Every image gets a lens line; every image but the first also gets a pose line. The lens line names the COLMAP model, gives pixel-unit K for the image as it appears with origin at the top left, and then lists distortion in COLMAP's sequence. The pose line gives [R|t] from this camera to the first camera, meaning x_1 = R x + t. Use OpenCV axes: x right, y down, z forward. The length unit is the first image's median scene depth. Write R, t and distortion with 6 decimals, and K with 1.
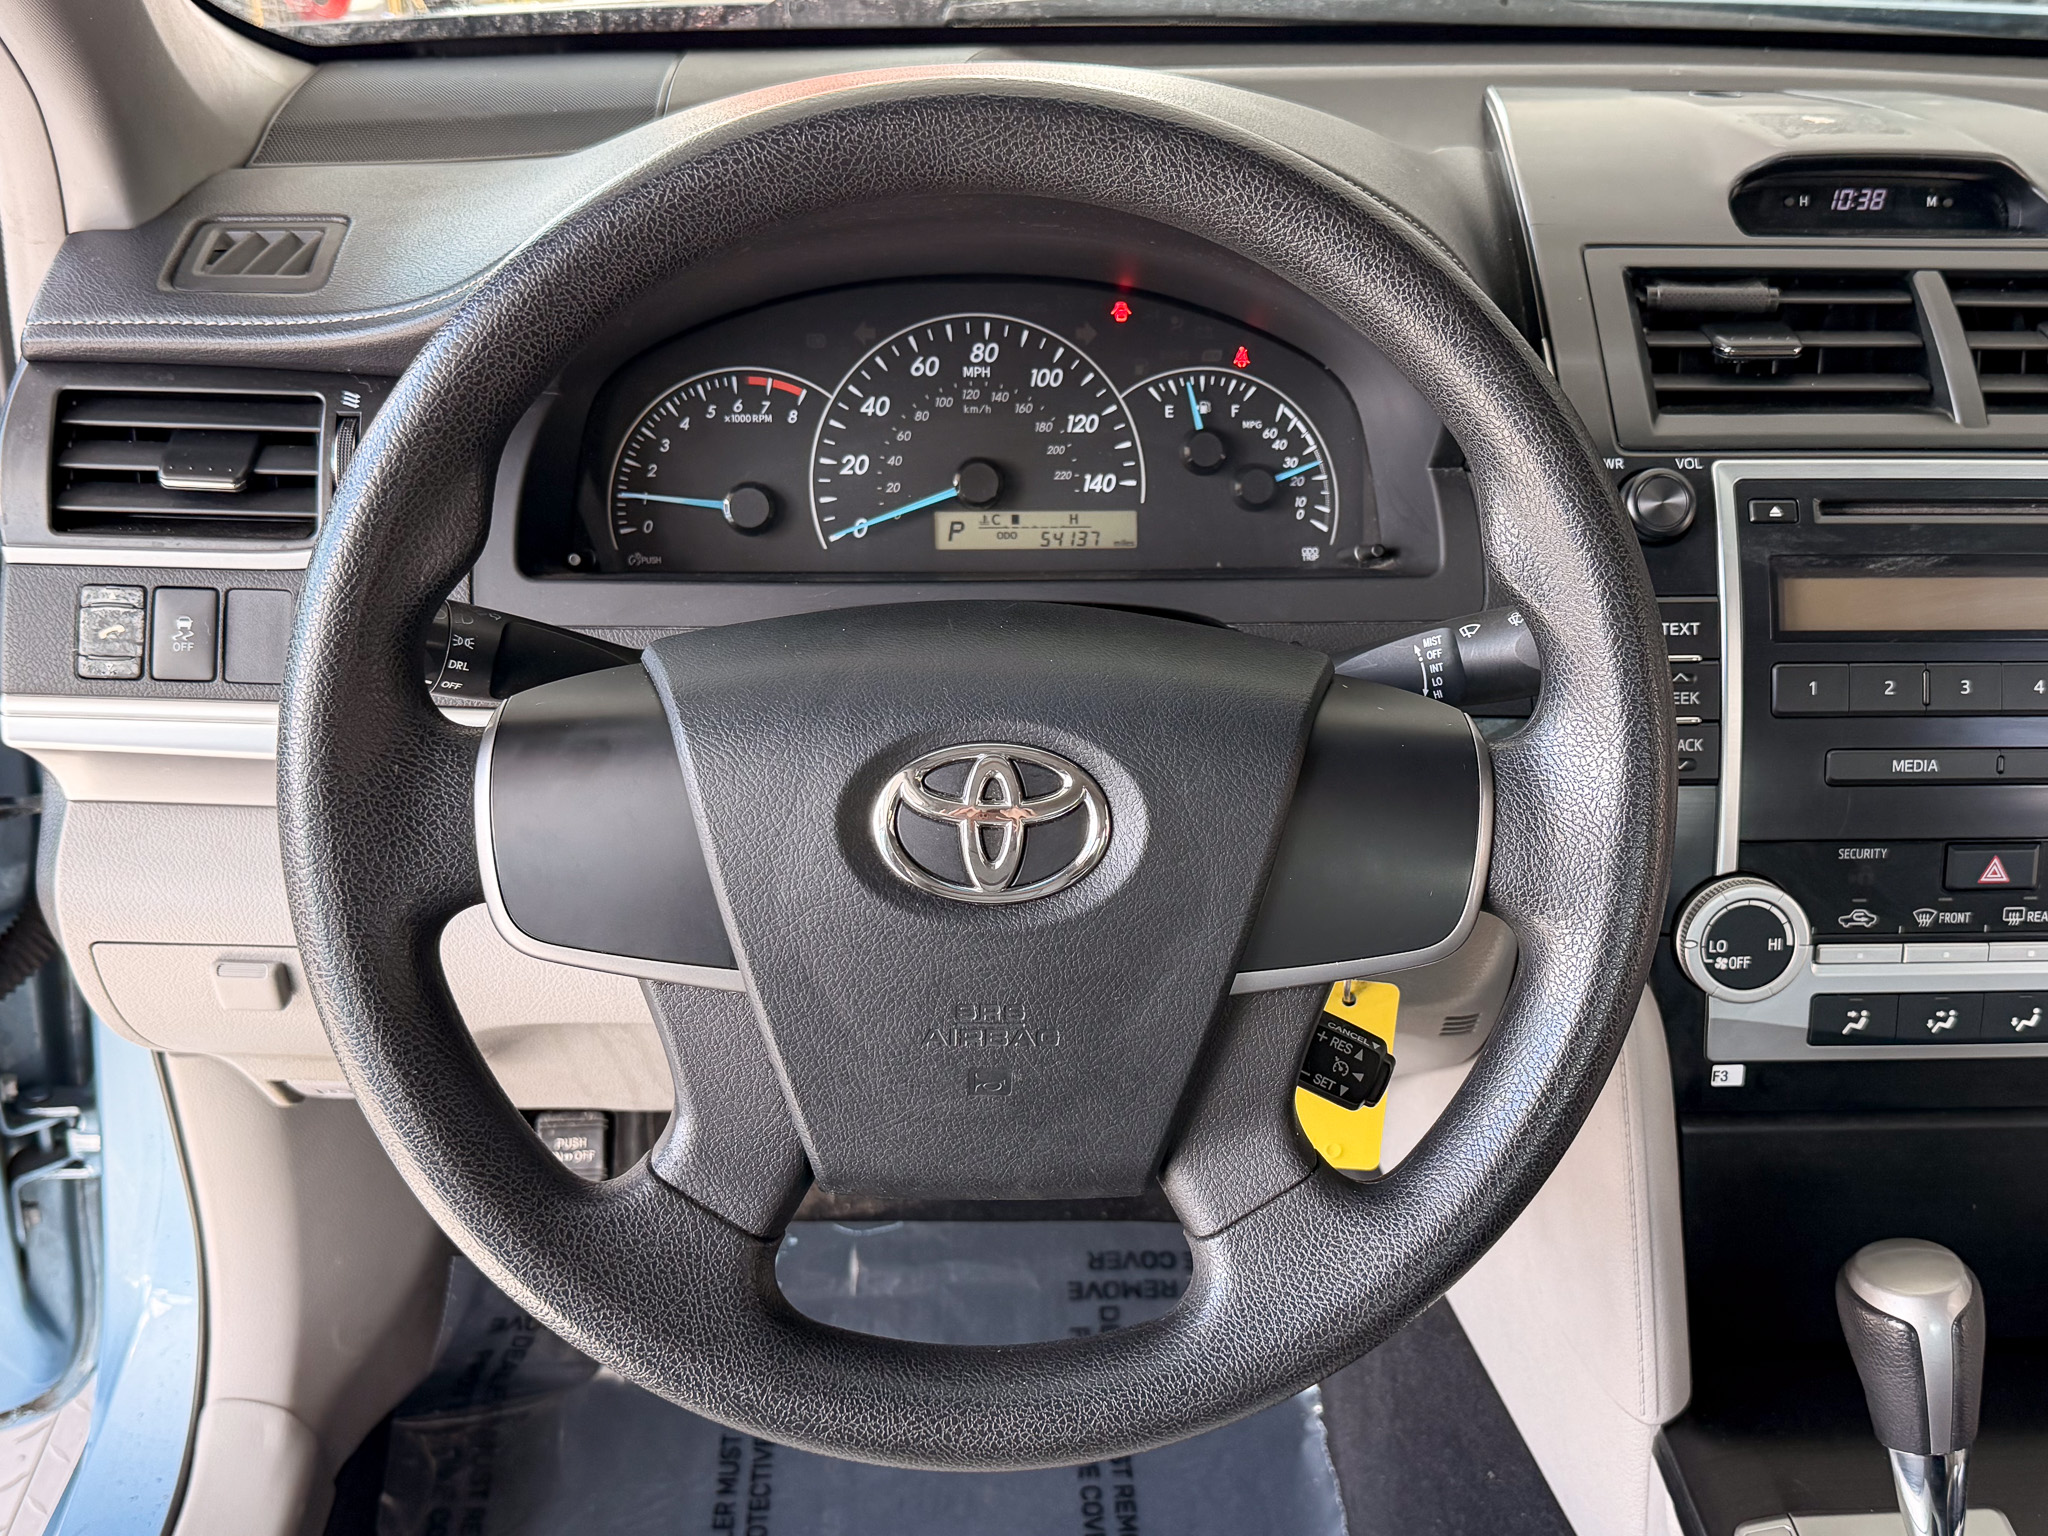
lens RADIAL K [[2101.3, 0, 1093.3], [0, 2101.3, 795.4], [0, 0, 1]] dist [0.195288, -0.488382]
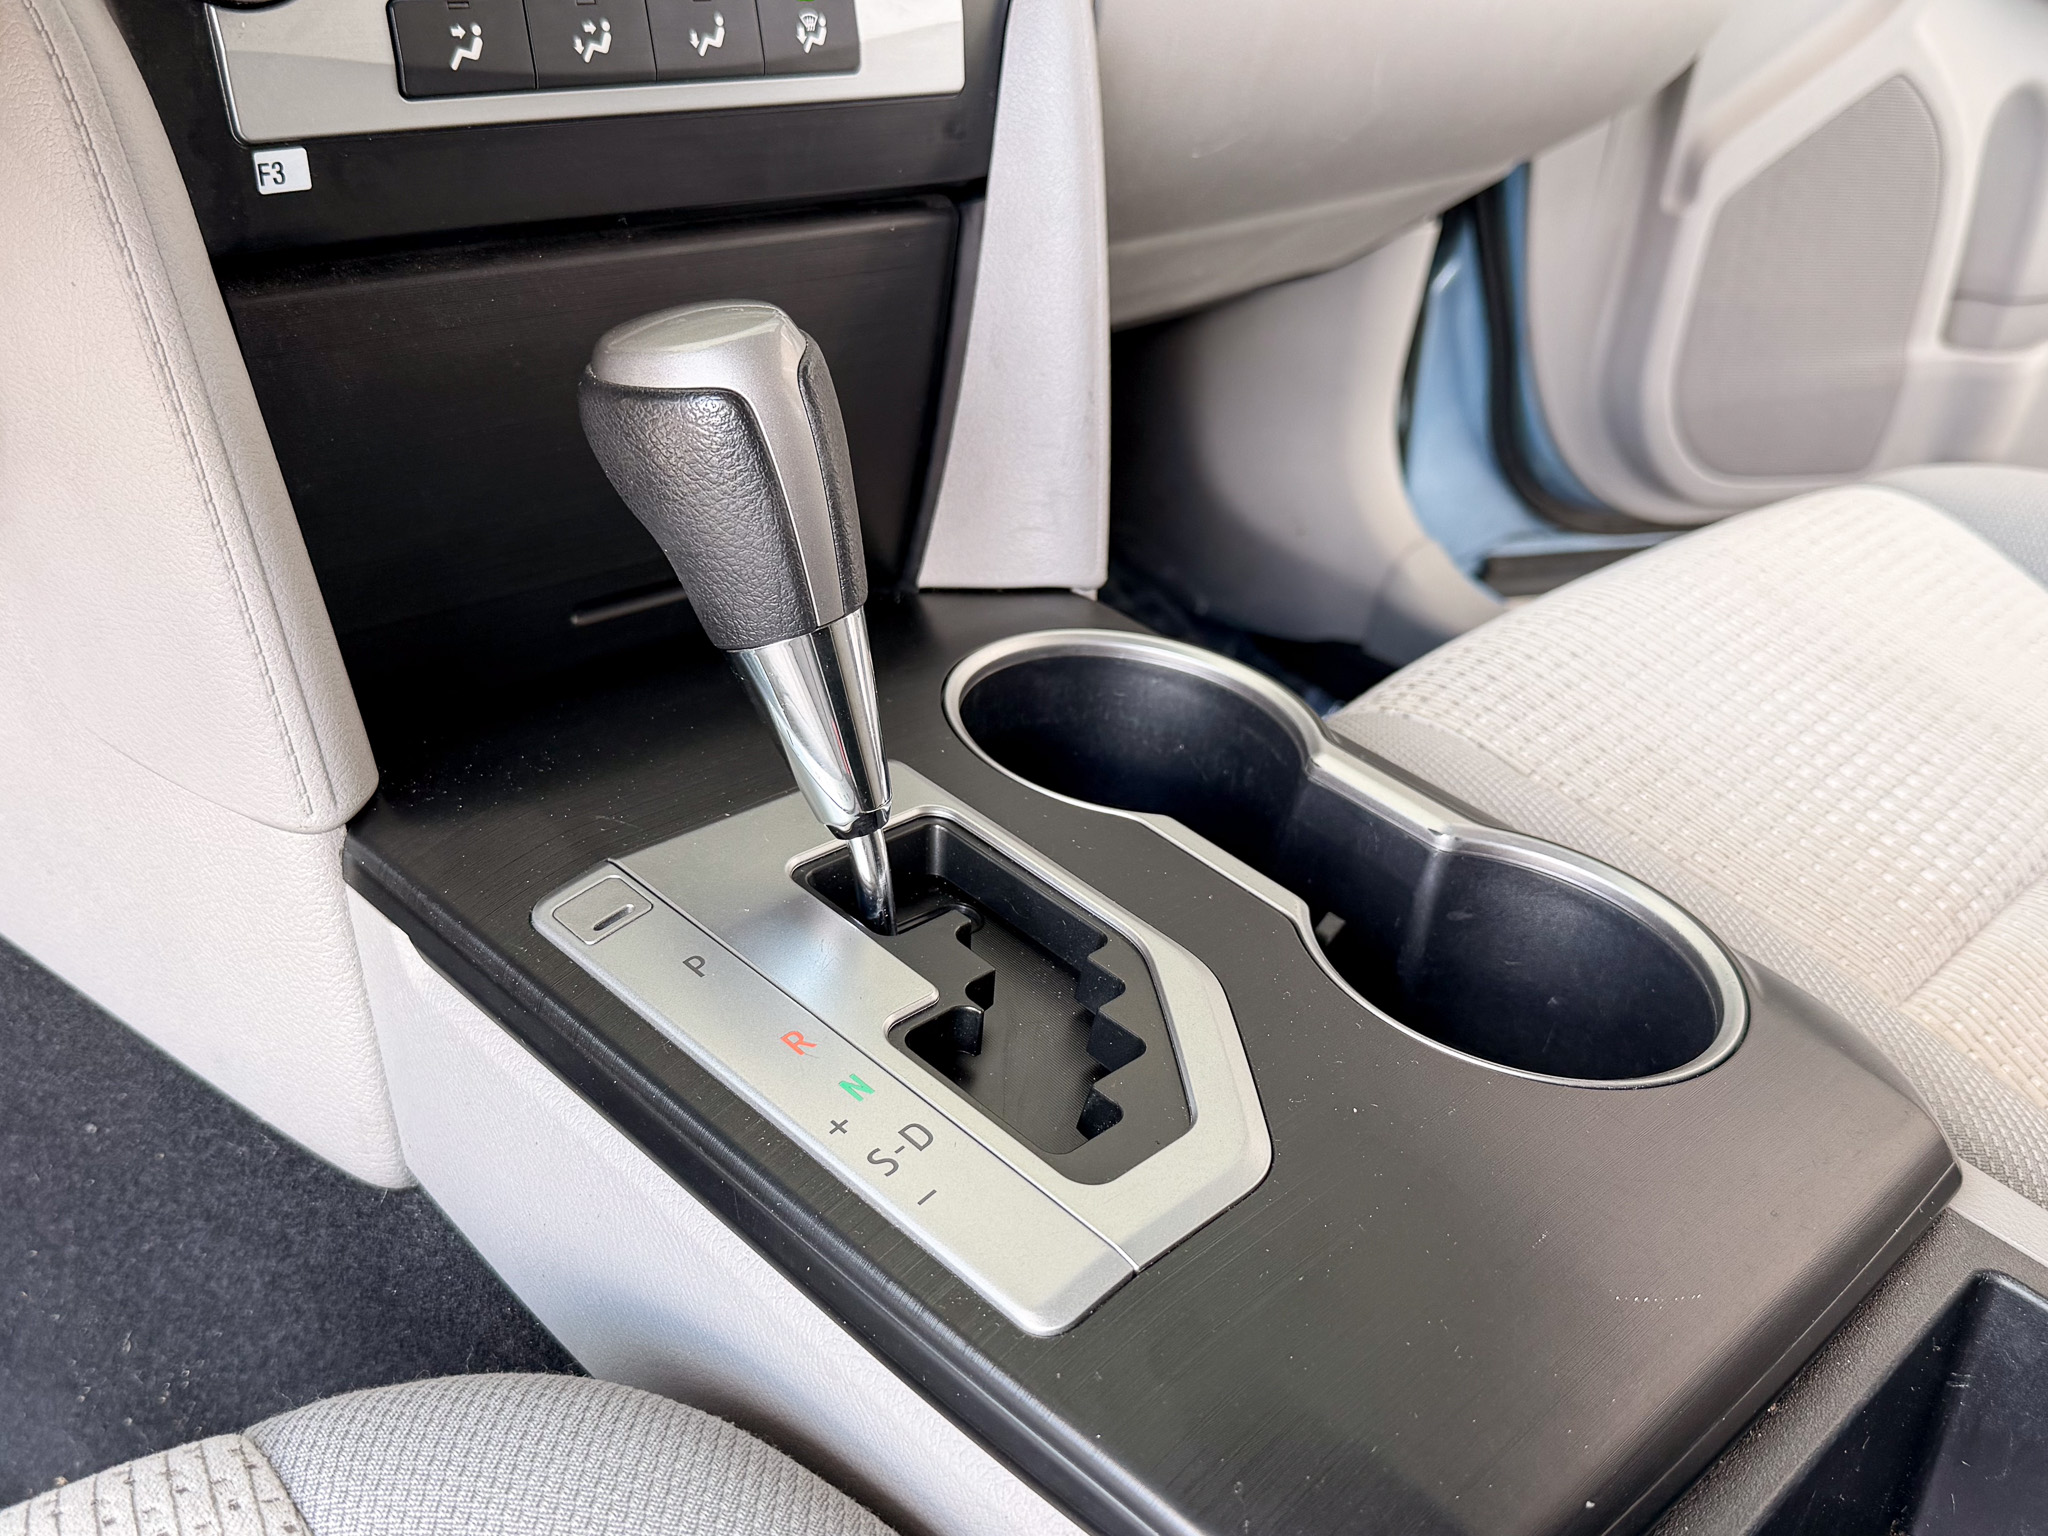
lens RADIAL K [[1971.5, 0, 1056.0], [0, 1971.5, 775.2], [0, 0, 1]] dist [0.279047, -0.692237]
pose [[0.738615, -0.275388, 0.615313, 0.079541], [0.234585, 0.960705, 0.148378, 0.247207], [-0.631996, 0.034749, 0.774193, 0.469169]]
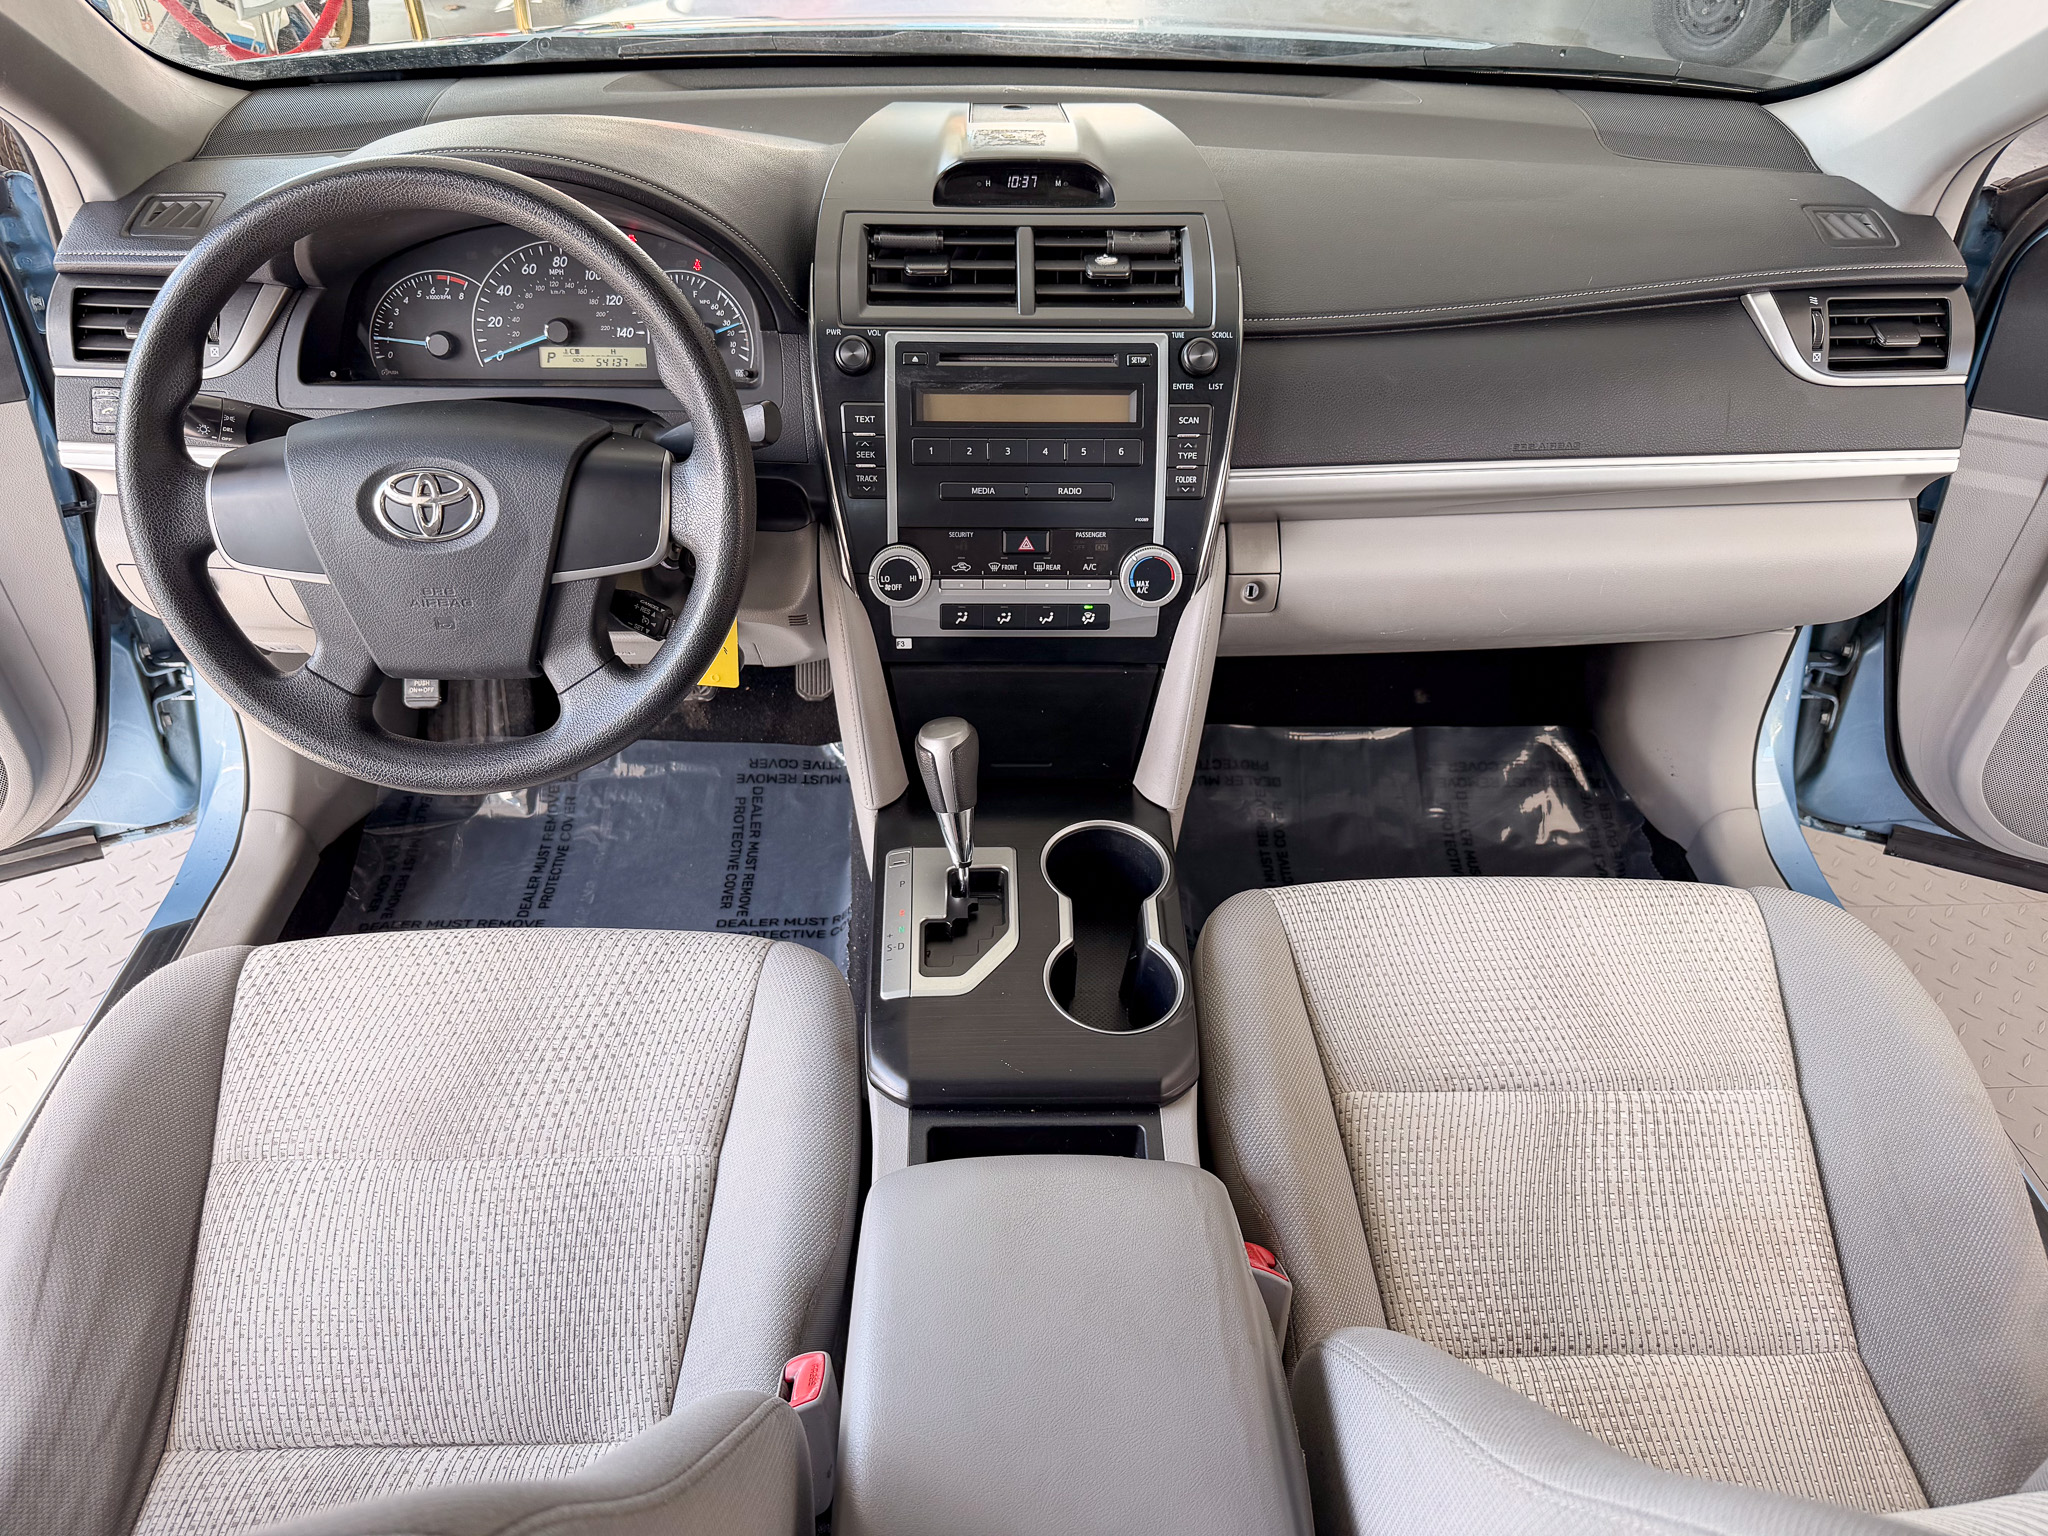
lens RADIAL K [[1448.0, 0, 995.4], [0, 1448.0, 774.0], [0, 0, 1]] dist [0.089248, -0.145525]
pose [[0.998794, 0.021017, -0.044376, 0.444670], [-0.012956, 0.984539, 0.174687, 0.009721], [0.047361, -0.173901, 0.983624, -0.387190]]
